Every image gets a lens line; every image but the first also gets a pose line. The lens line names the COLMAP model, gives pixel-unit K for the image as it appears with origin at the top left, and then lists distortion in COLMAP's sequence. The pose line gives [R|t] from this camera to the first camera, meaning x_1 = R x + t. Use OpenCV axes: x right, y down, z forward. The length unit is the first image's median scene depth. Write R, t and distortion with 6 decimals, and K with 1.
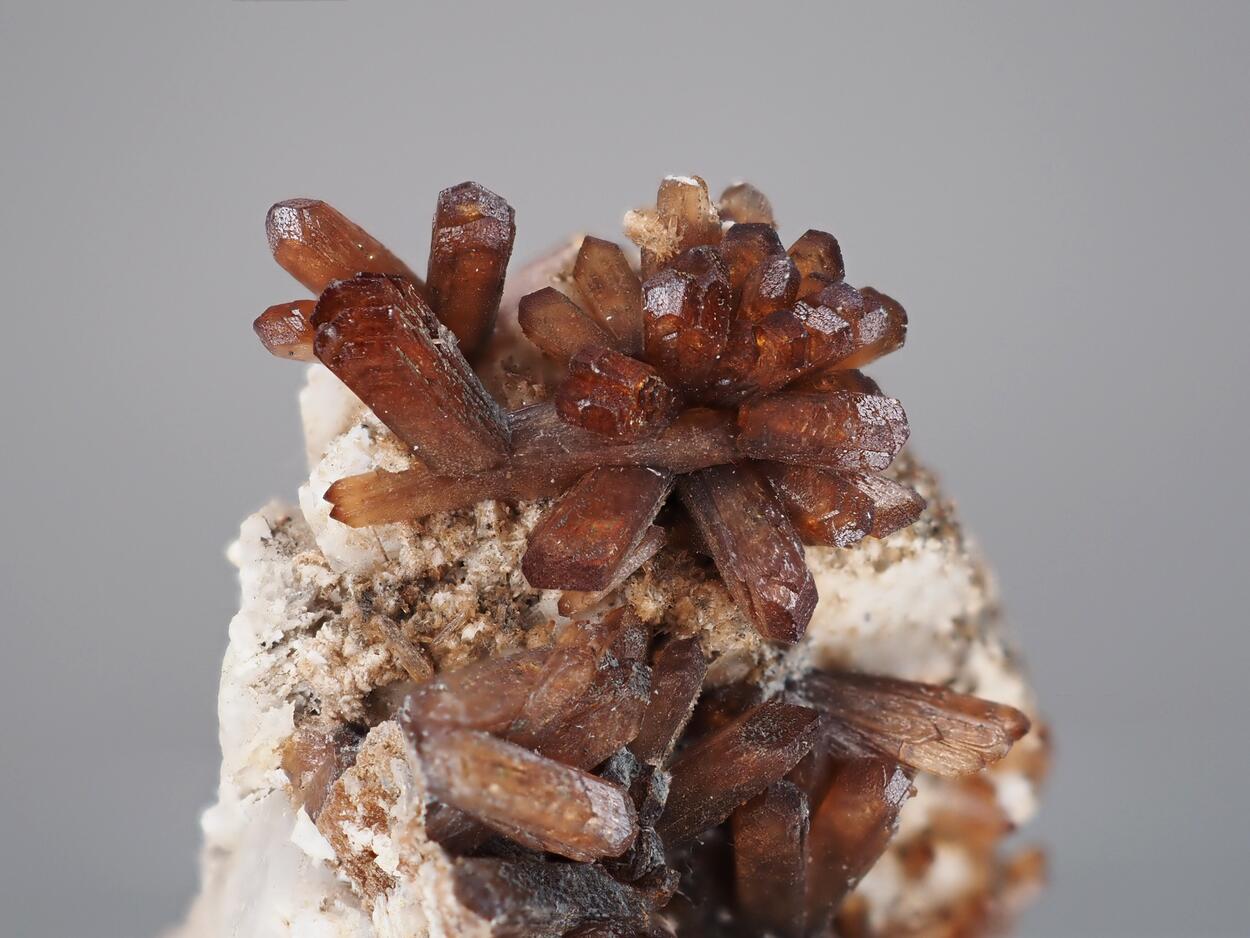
lens RADIAL K [[3057.7, 0, 625.0], [0, 3057.7, 469.0], [0, 0, 1]] dist [0.010100, 0.439910]
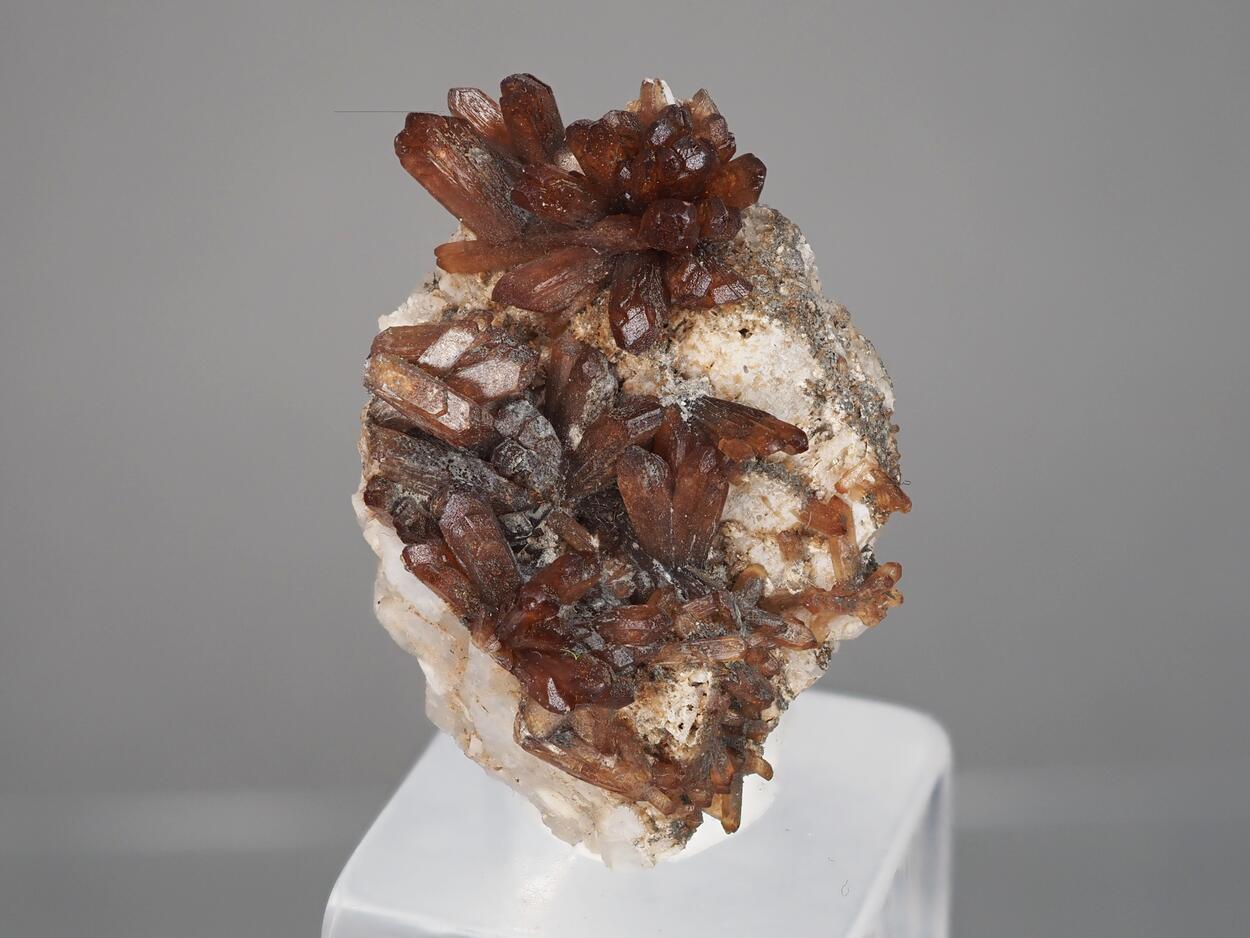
lens RADIAL K [[2929.0, 0, 625.0], [0, 2929.0, 469.0], [0, 0, 1]] dist [0.030042, 0.327141]
pose [[0.802951, 0.096803, -0.588132, 0.960976], [-0.166571, 0.983853, -0.065476, 0.217312], [0.572297, 0.150539, 0.806110, -0.242897]]
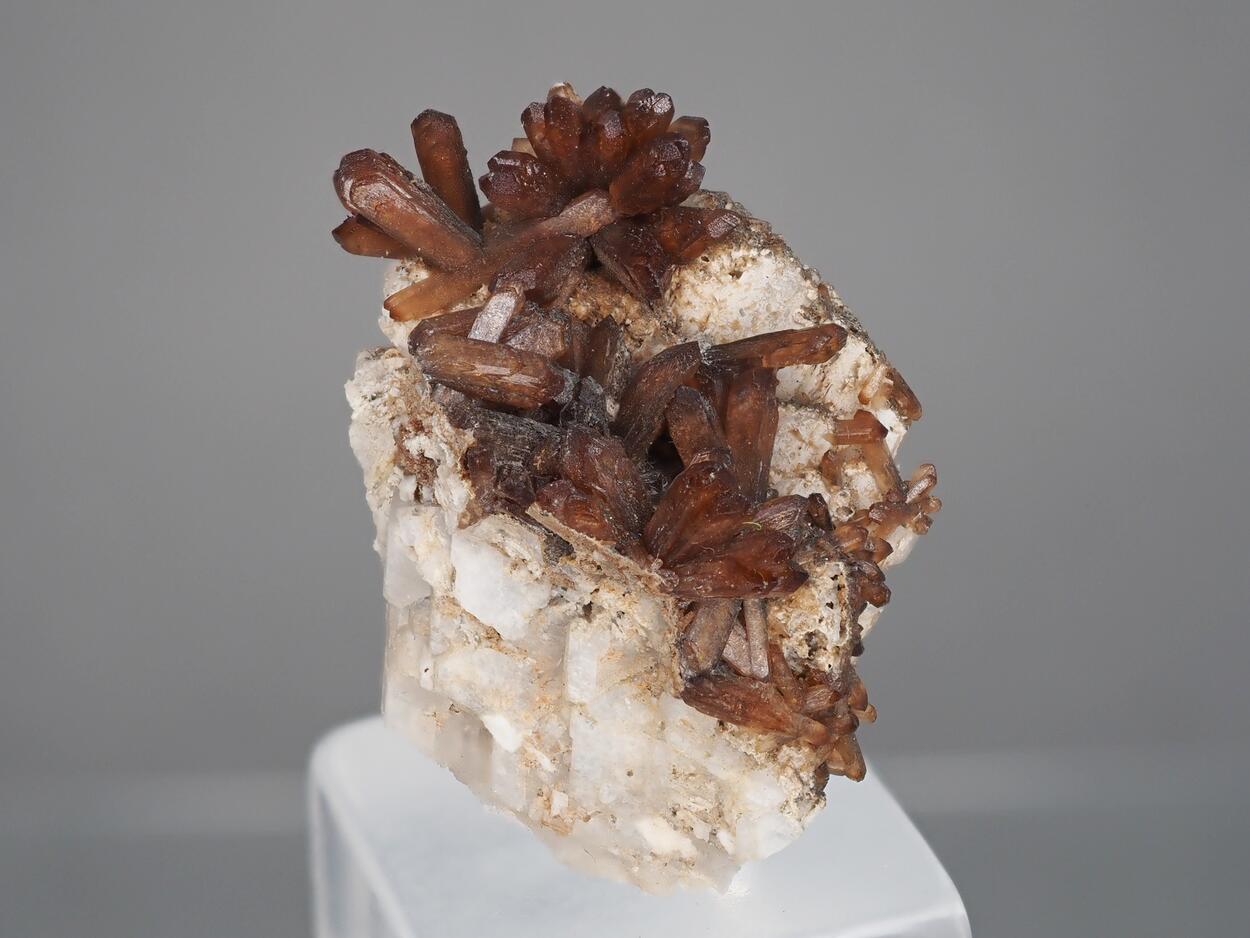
lens RADIAL K [[2929.0, 0, 625.0], [0, 2929.0, 469.0], [0, 0, 1]] dist [0.030042, 0.327141]
pose [[0.935578, -0.291968, -0.198616, 0.315283], [0.196726, 0.898046, -0.393461, 0.741232], [0.293245, 0.329041, 0.897630, -0.366365]]
